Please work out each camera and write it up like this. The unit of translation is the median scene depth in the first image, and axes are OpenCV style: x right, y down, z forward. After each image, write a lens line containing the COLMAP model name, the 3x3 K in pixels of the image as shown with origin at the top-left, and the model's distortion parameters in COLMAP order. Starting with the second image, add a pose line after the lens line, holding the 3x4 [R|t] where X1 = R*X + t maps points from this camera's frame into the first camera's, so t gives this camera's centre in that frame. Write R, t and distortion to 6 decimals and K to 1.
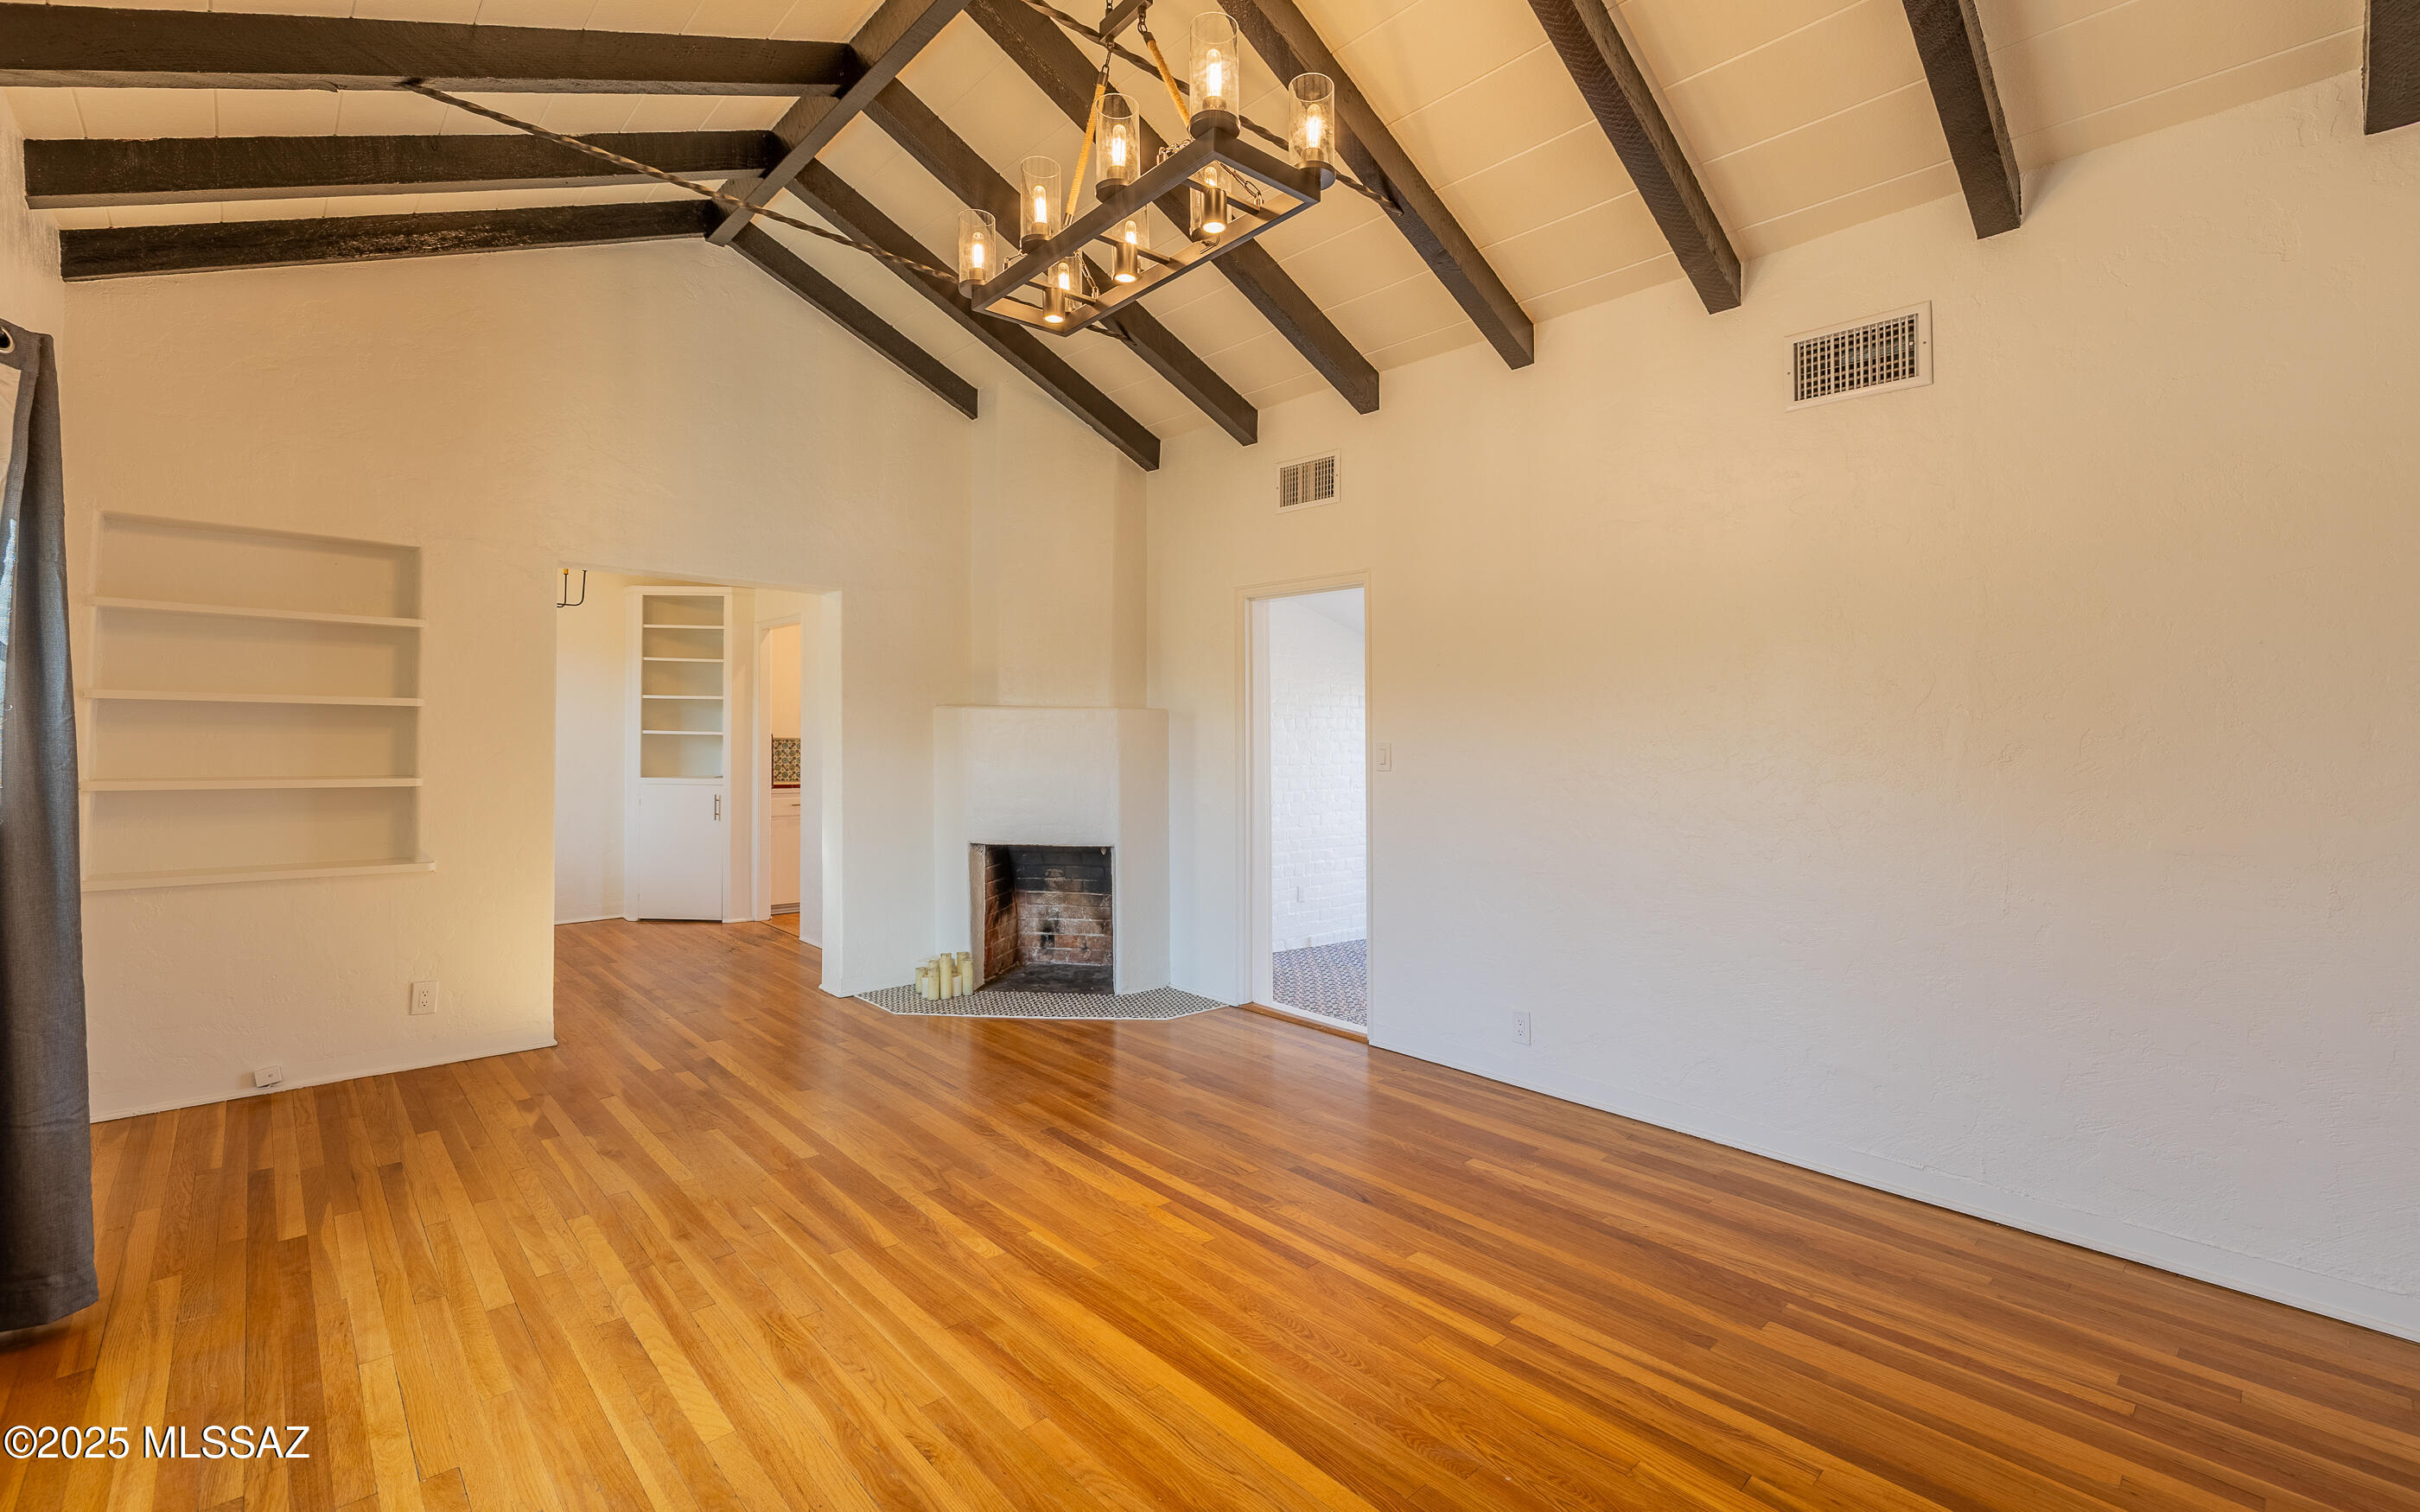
lens RADIAL K [[1021.0, 0, 1214.5], [0, 1021.0, 755.8], [0, 0, 1]] dist [-0.000912, -0.000546]
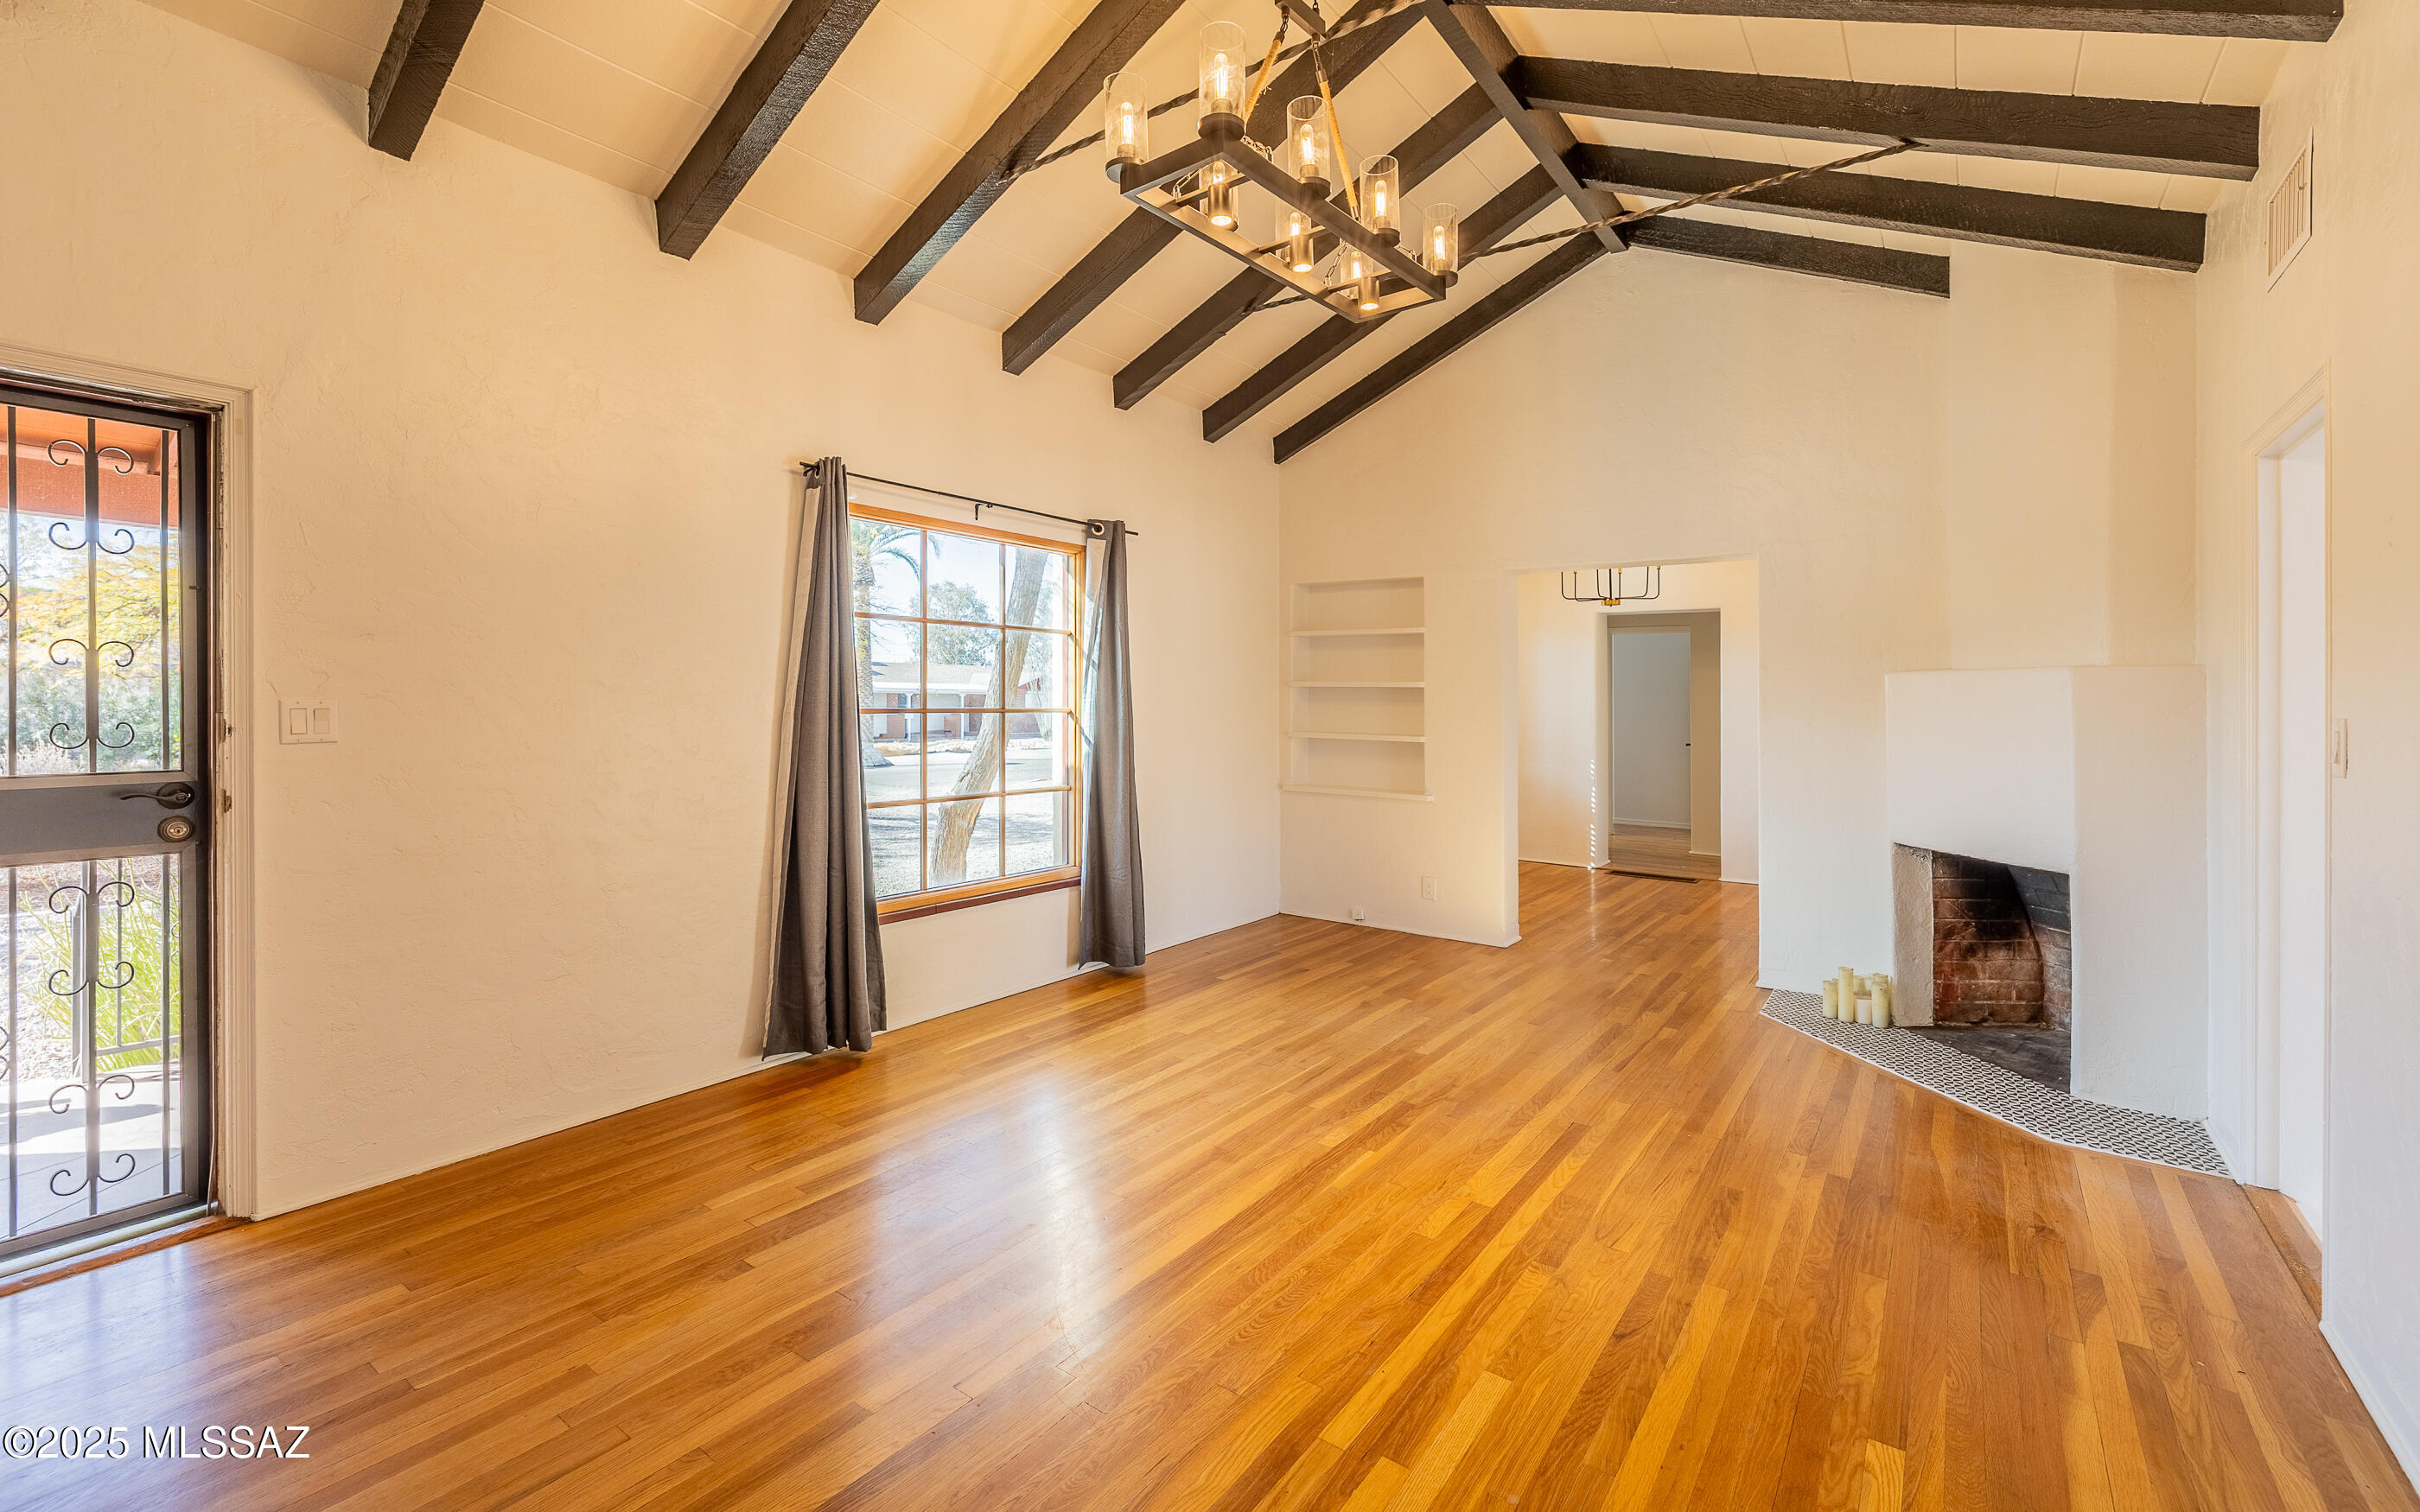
lens RADIAL K [[1021.0, 0, 1219.9], [0, 1021.0, 755.7], [0, 0, 1]] dist [-0.000912, -0.000546]
pose [[0.194691, 0.041607, -0.979982, 0.747200], [-0.027941, 0.998930, 0.036861, 0.004975], [0.980467, 0.020205, 0.195645, 0.544086]]
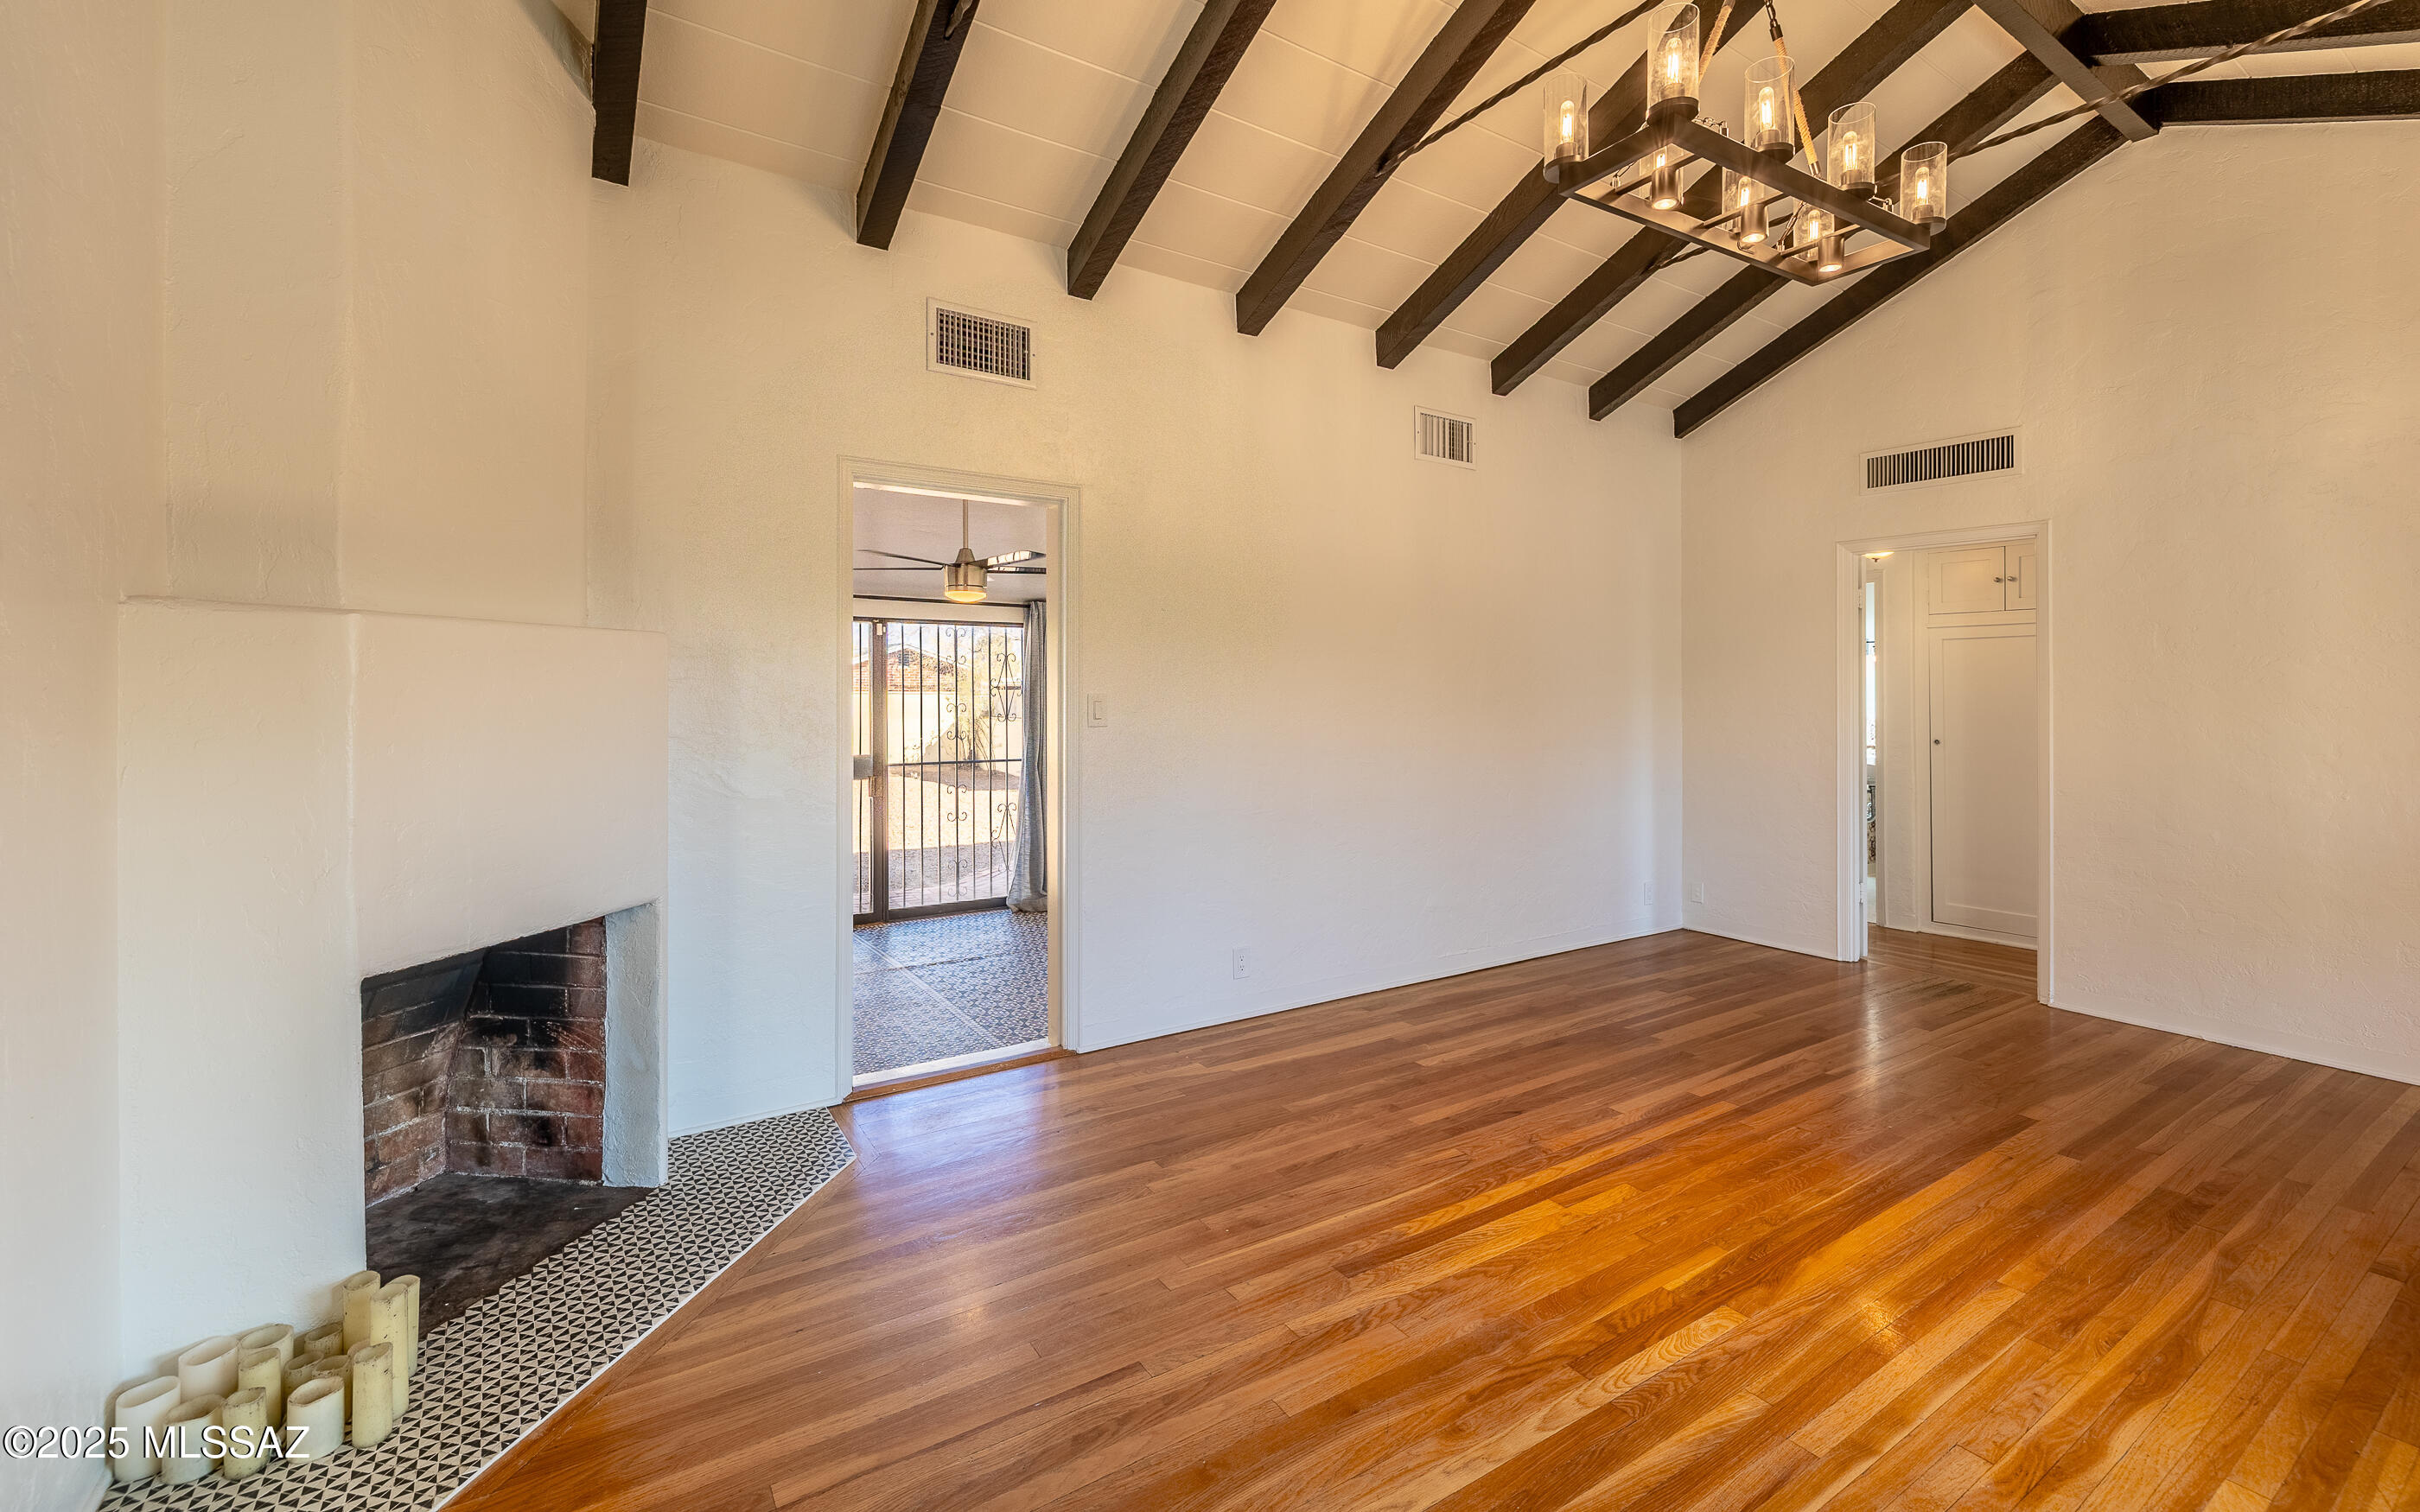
lens RADIAL K [[1021.0, 0, 1202.5], [0, 1021.0, 704.7], [0, 0, 1]] dist [-0.000912, -0.000546]
pose [[0.179734, -0.025675, 0.983380, -0.934602], [0.015403, 0.999610, 0.023284, -0.032437], [-0.983595, 0.010962, 0.180059, 1.075744]]
